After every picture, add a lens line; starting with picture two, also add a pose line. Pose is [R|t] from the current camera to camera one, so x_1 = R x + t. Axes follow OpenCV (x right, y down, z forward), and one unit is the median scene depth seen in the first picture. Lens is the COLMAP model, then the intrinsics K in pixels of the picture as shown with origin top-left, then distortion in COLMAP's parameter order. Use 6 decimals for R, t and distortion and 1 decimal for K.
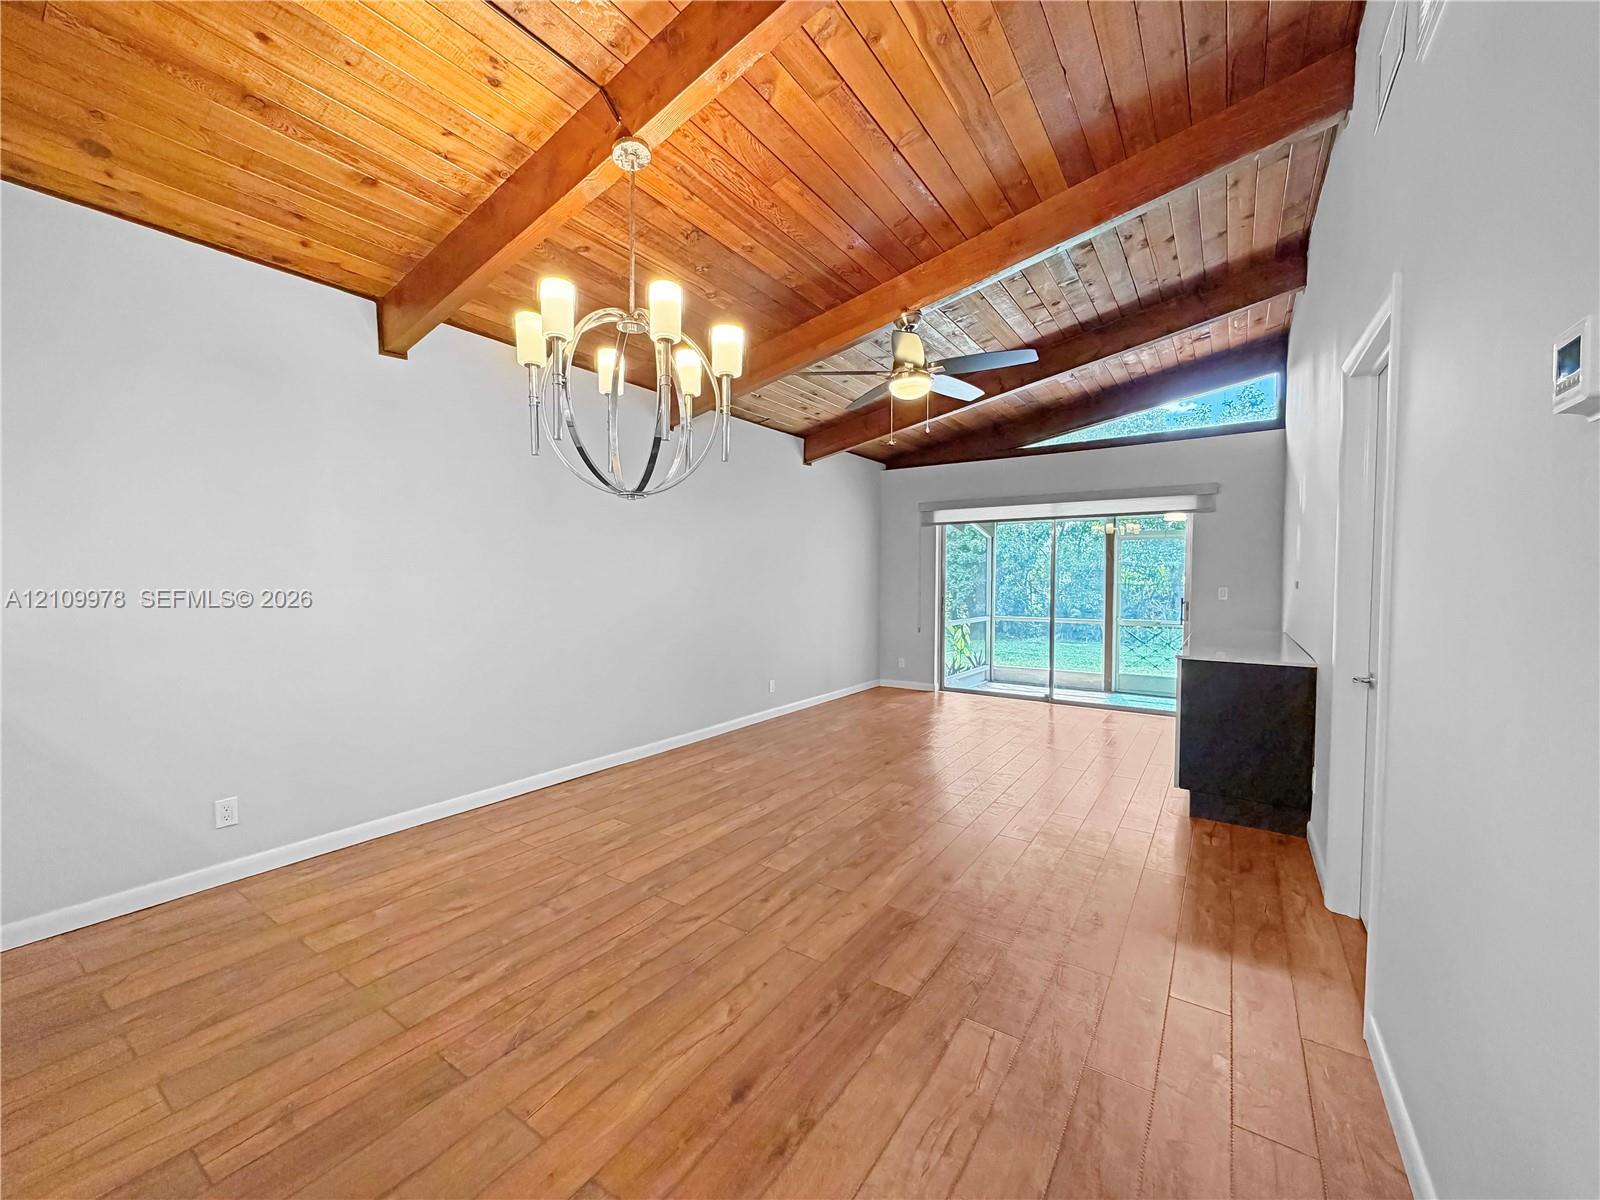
lens RADIAL K [[634.5, 0, 794.7], [0, 634.5, 599.4], [0, 0, 1]] dist [0.000284, -0.000048]
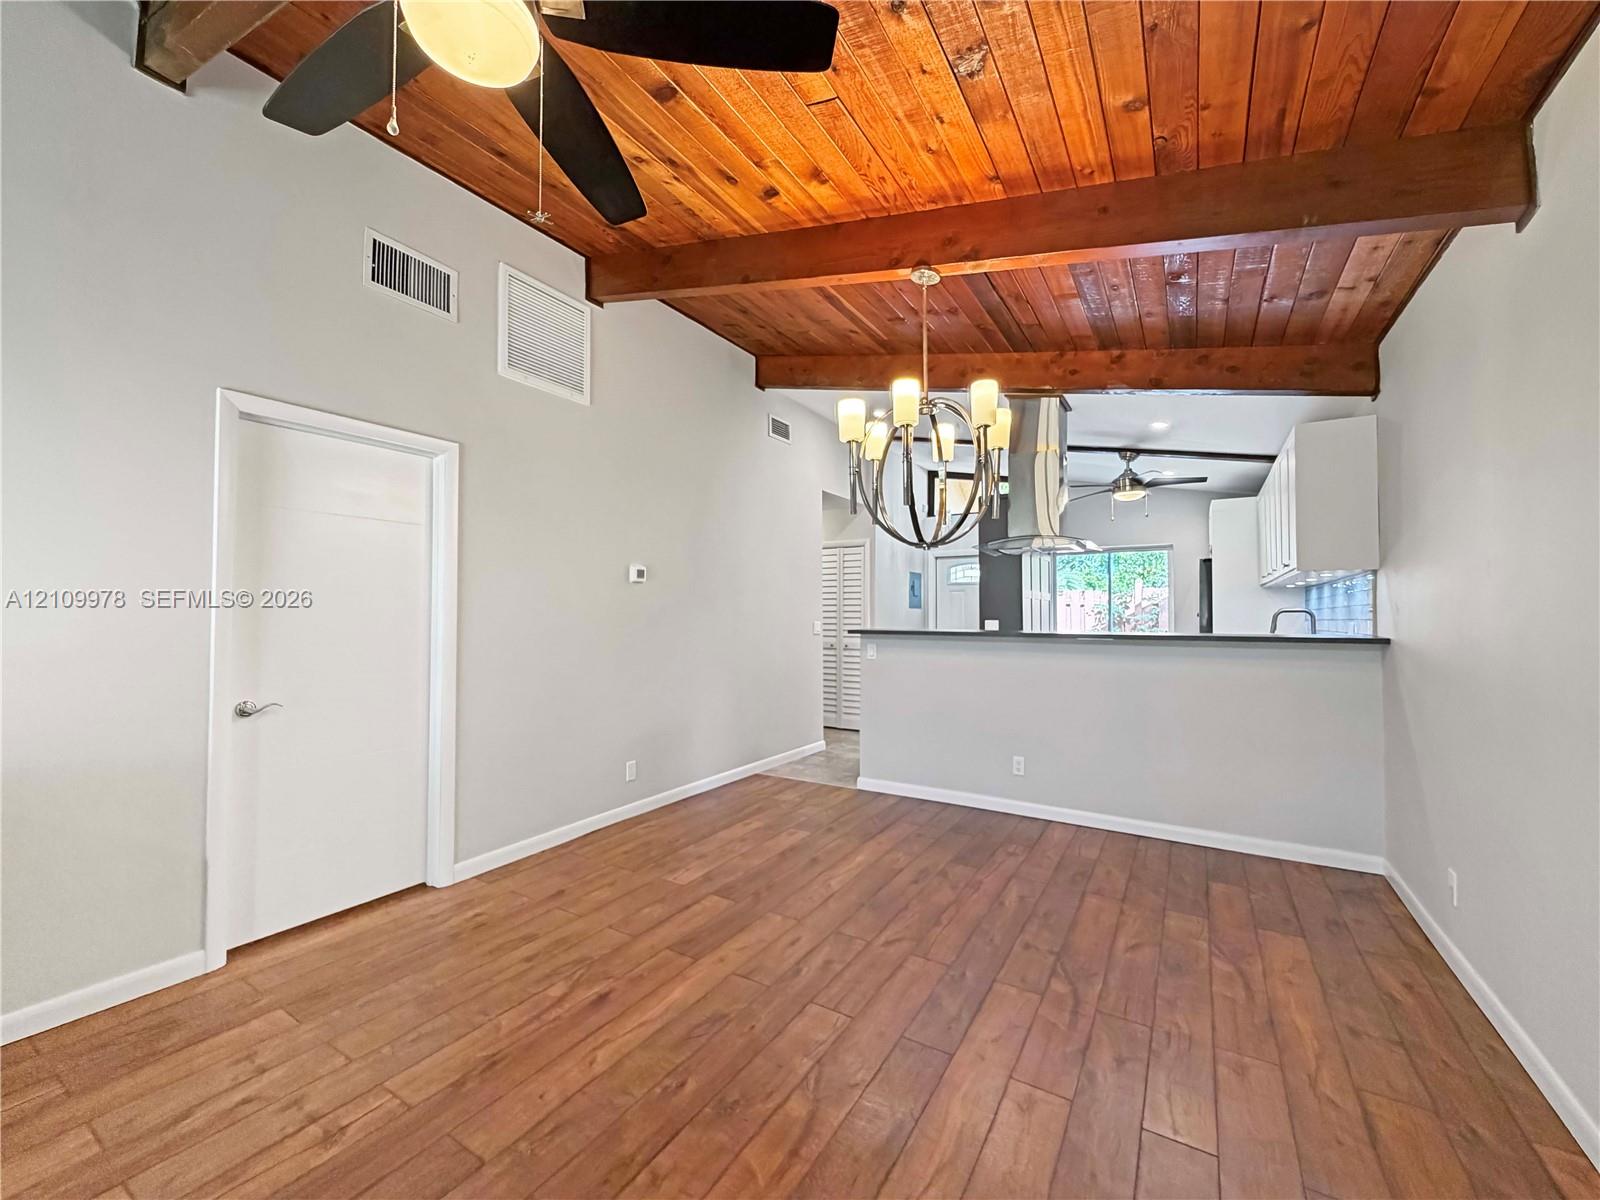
lens RADIAL K [[639.8, 0, 795.0], [0, 639.8, 600.3], [0, 0, 1]] dist [-0.000418, 0.000022]
pose [[-0.999151, -0.005070, -0.040895, 0.031898], [-0.005441, 0.999945, 0.008964, -0.047402], [0.040848, 0.009179, -0.999123, 1.500147]]
